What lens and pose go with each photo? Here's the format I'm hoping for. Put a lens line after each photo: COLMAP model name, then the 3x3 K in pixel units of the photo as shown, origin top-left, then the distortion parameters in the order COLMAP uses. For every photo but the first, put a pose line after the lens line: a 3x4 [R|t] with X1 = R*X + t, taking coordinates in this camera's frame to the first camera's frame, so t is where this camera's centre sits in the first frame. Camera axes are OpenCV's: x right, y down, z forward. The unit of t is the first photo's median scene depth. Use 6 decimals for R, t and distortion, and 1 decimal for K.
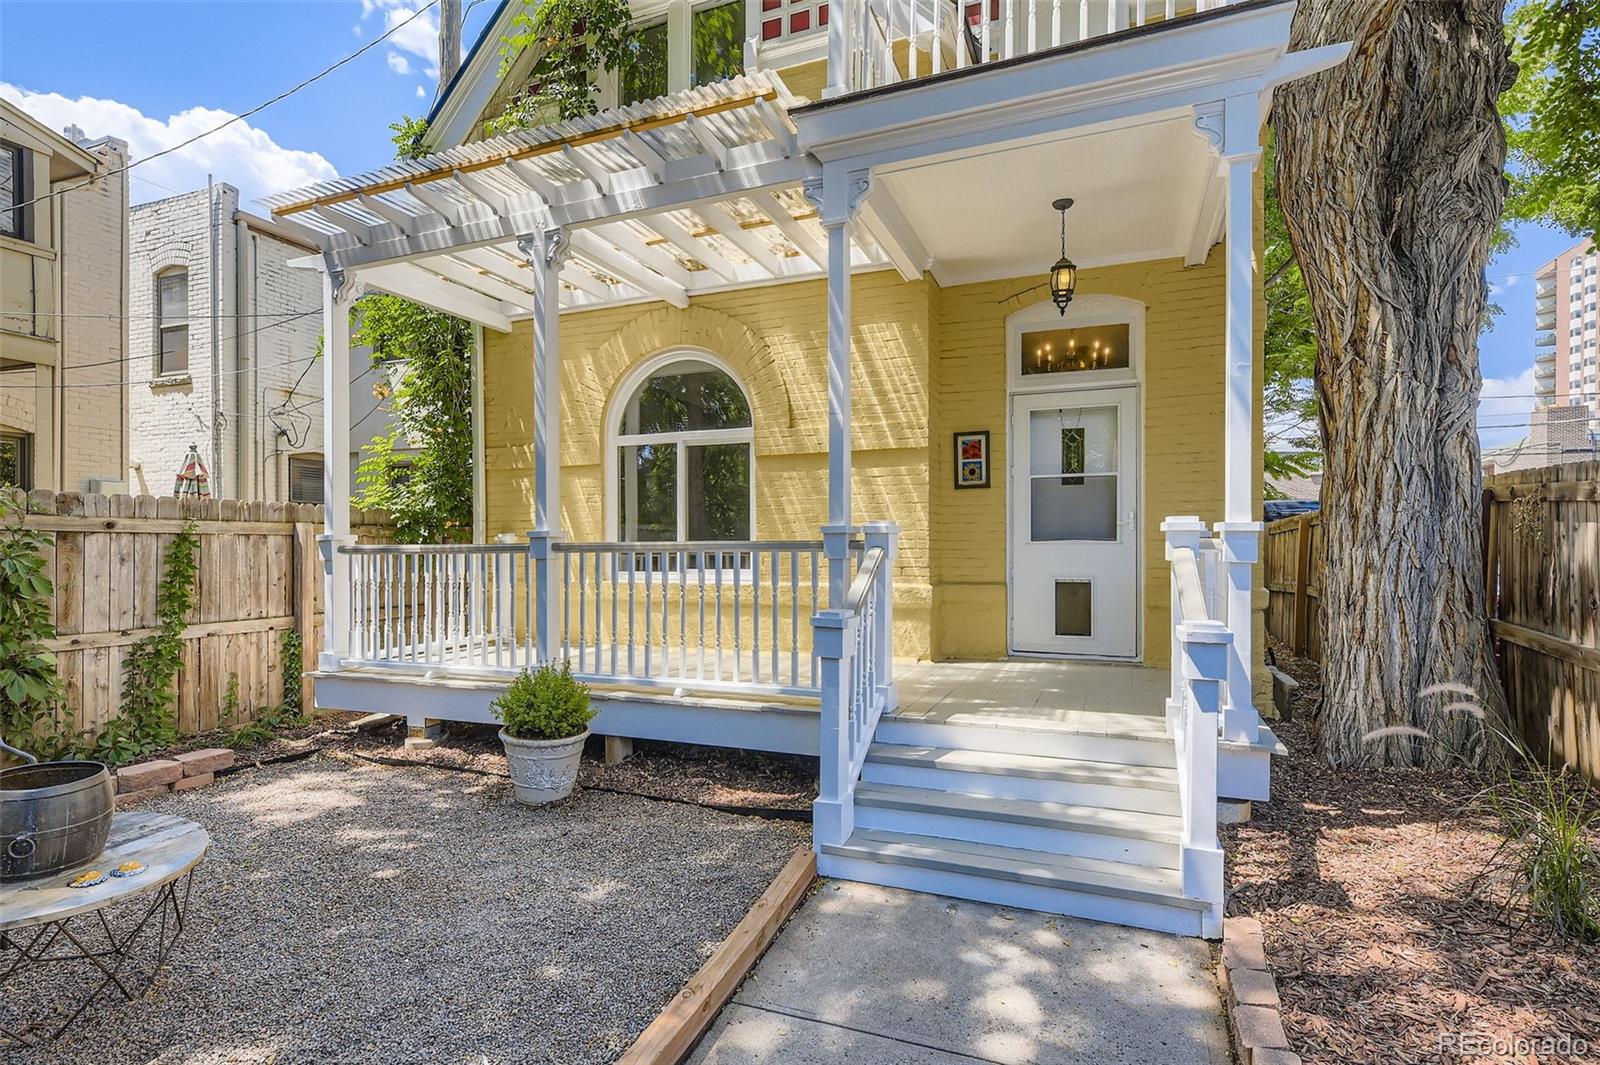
lens RADIAL K [[803.1, 0, 798.4], [0, 803.1, 559.6], [0, 0, 1]] dist [0.001538, 0.000101]
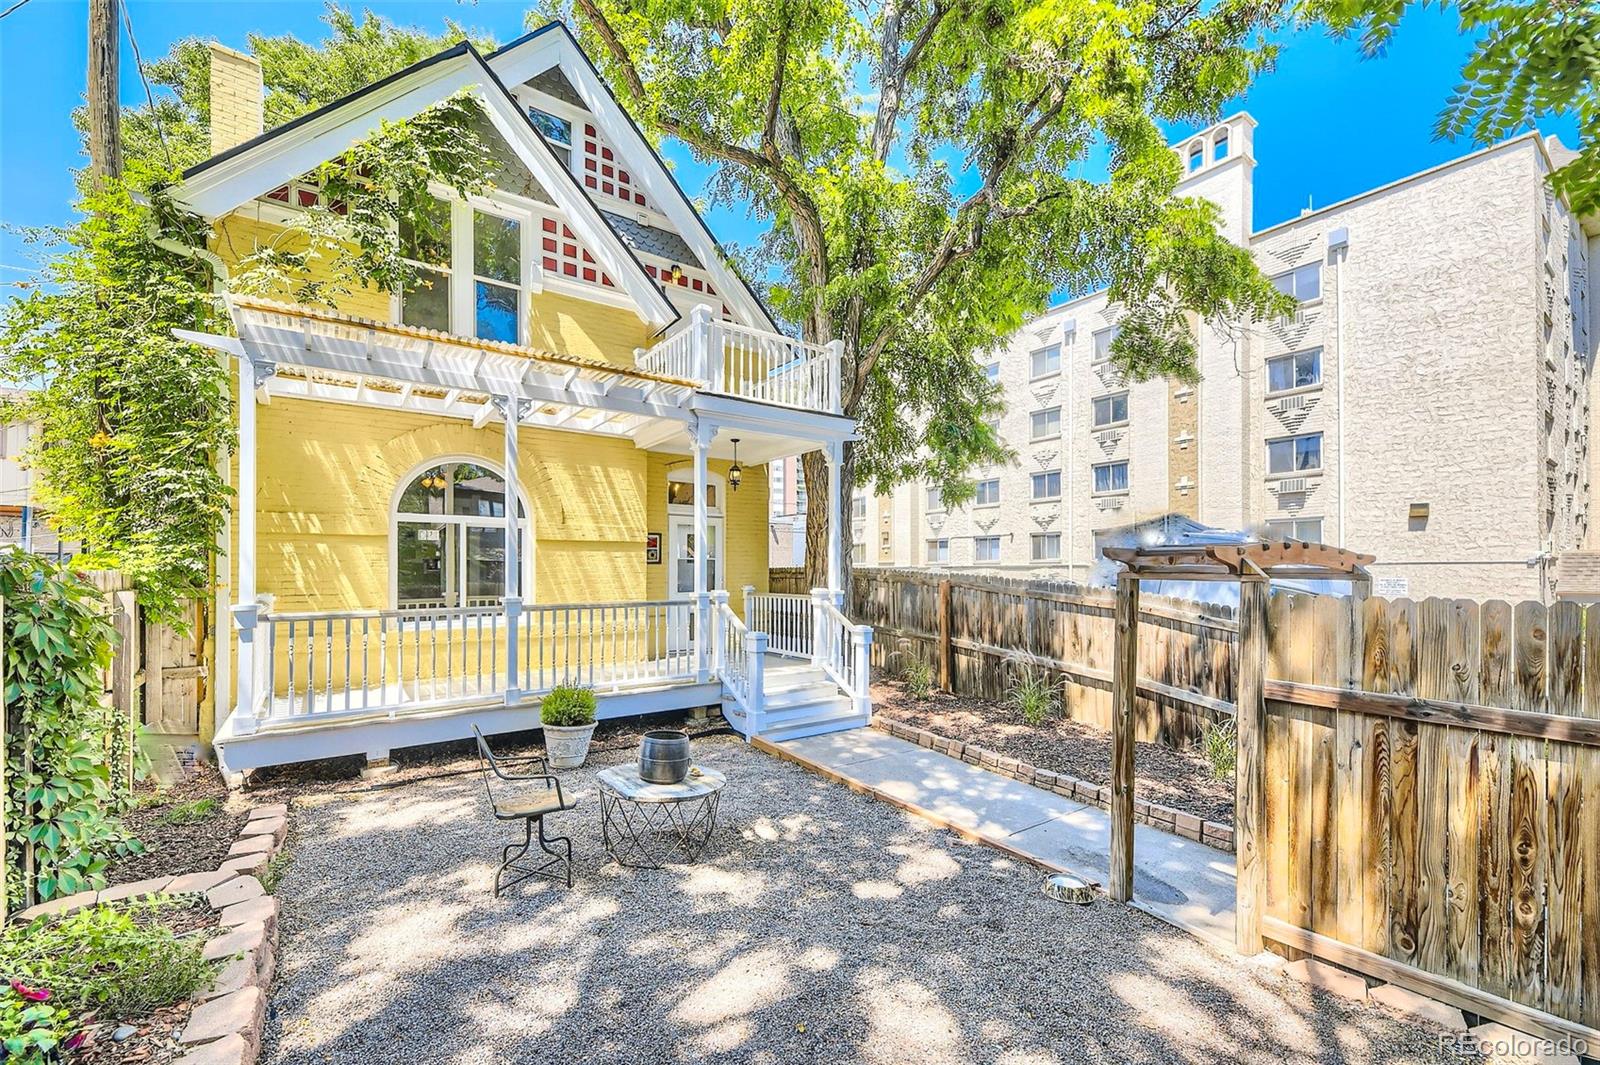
lens RADIAL K [[649.8, 0, 799.2], [0, 649.8, 573.2], [0, 0, 1]] dist [0.000349, 0.000026]
pose [[0.538580, -0.000142, 0.842574, -0.873798], [0.010301, 0.999926, -0.006416, -0.056755], [-0.842512, 0.012135, 0.538542, -0.074288]]
